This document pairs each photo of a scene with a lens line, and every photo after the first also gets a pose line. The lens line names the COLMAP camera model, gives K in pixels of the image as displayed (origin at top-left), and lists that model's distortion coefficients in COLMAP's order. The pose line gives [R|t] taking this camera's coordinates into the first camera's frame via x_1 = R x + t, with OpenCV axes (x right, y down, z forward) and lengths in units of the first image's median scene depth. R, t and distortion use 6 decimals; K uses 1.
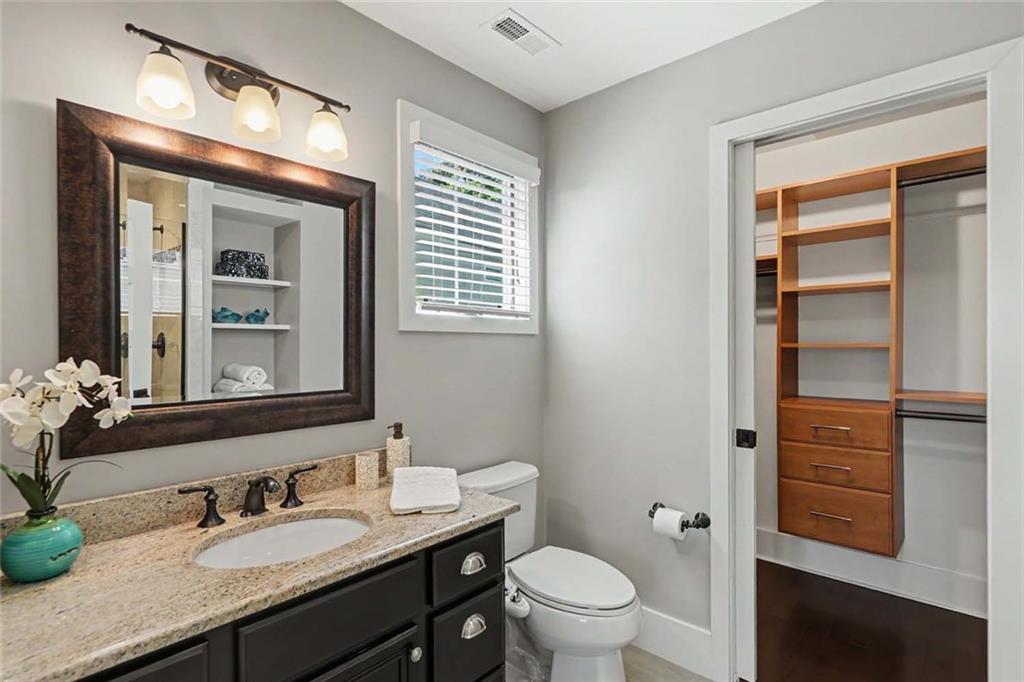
lens RADIAL K [[491.2, 0, 517.2], [0, 491.2, 347.8], [0, 0, 1]] dist [0.002256, 0.000038]
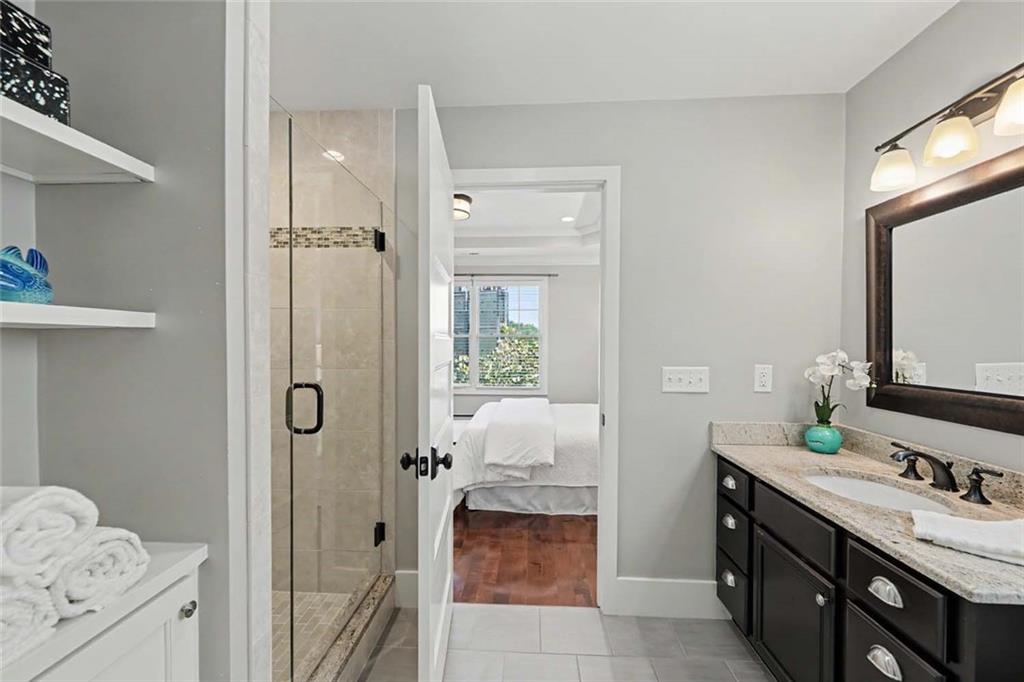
lens RADIAL K [[409.5, 0, 514.3], [0, 409.5, 344.3], [0, 0, 1]] dist [0.002996, 0.000081]
pose [[-0.775494, 0.001500, -0.631353, 0.918064], [-0.001756, 0.999988, 0.004533, -0.006613], [0.631352, 0.004624, -0.775482, 1.183632]]
